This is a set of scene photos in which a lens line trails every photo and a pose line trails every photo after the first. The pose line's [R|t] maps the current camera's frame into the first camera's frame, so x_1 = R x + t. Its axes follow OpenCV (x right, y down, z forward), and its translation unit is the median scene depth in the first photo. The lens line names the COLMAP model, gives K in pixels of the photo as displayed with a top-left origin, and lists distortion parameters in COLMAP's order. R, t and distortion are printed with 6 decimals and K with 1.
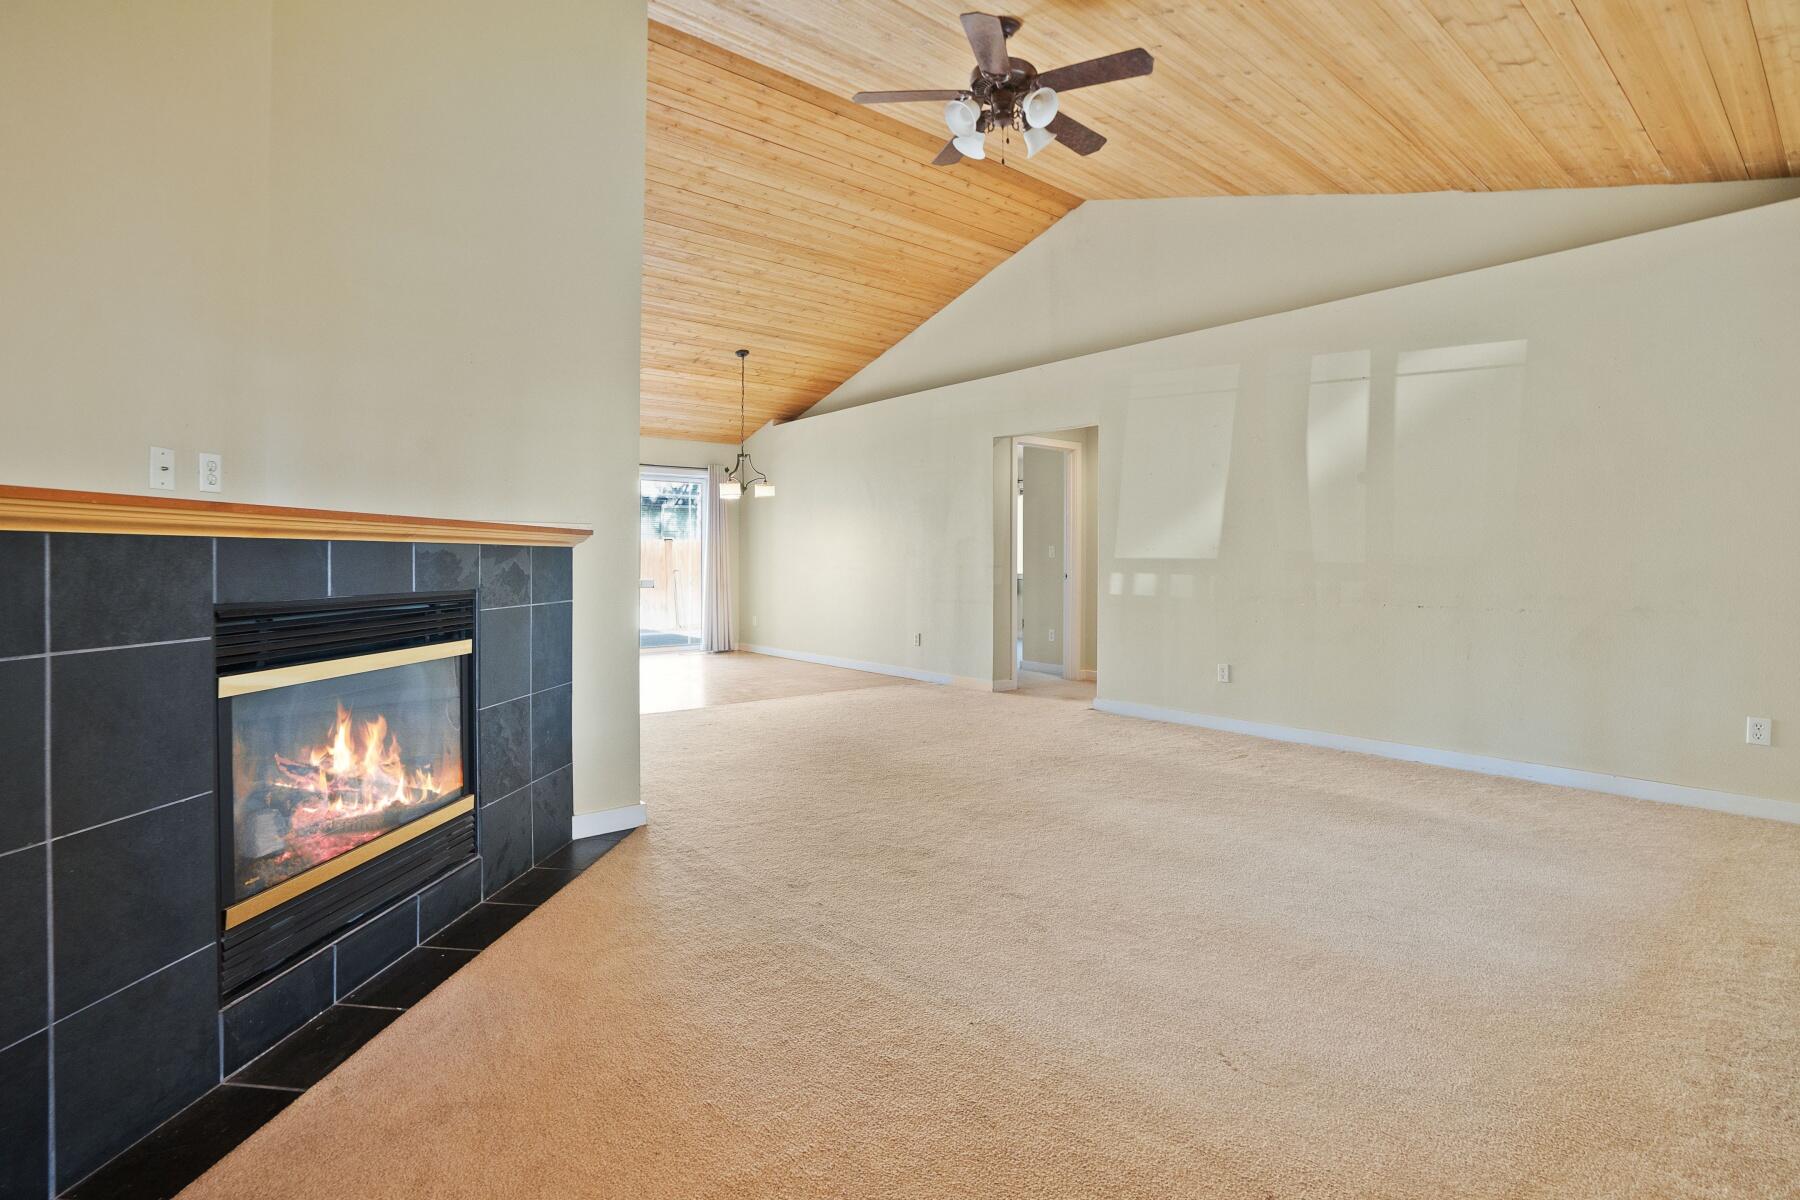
lens RADIAL K [[843.7, 0, 899.6], [0, 843.7, 562.0], [0, 0, 1]] dist [-0.033806, 0.000154]
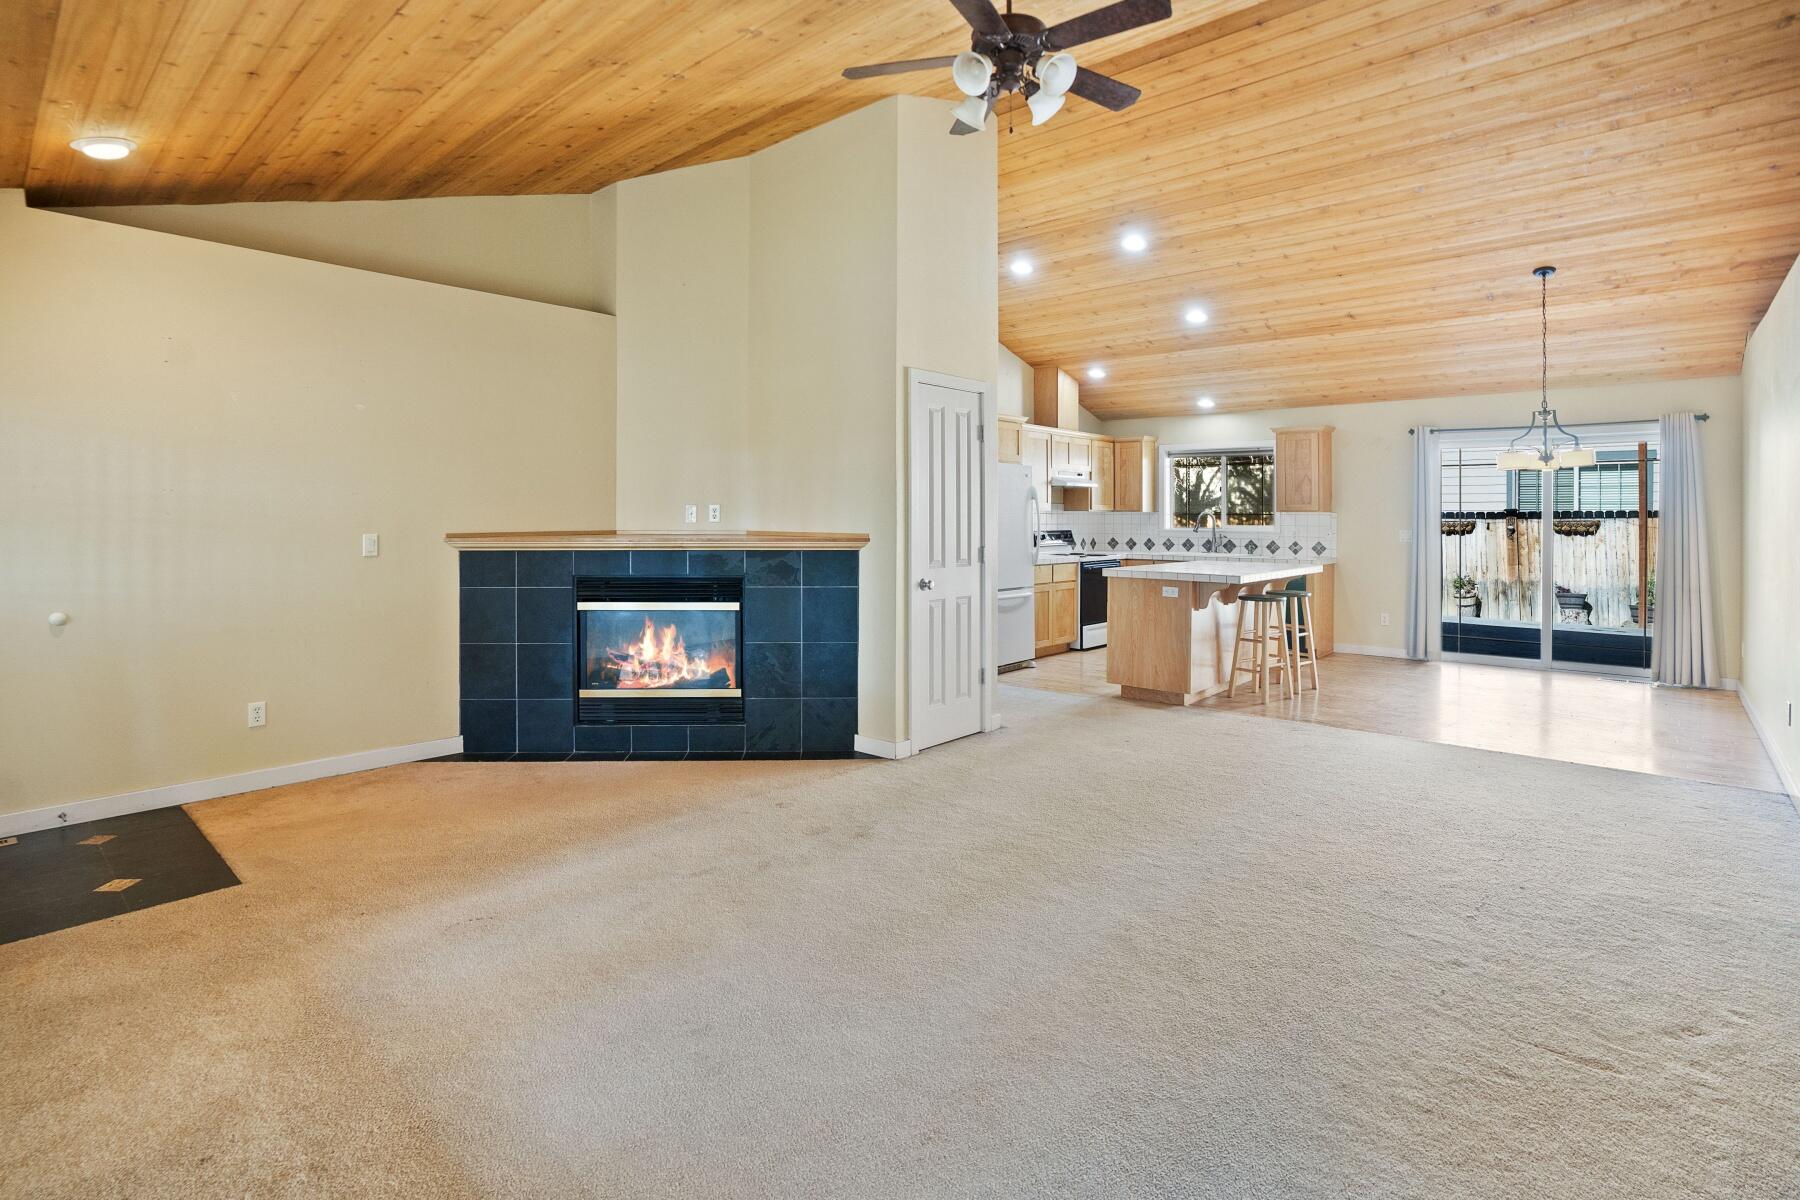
lens RADIAL K [[875.8, 0, 893.7], [0, 875.8, 519.8], [0, 0, 1]] dist [-0.035844, 0.000077]
pose [[0.157865, -0.006866, -0.987437, 1.163179], [-0.005762, 0.999952, -0.007874, -0.061002], [0.987444, 0.006933, 0.157818, 0.845174]]
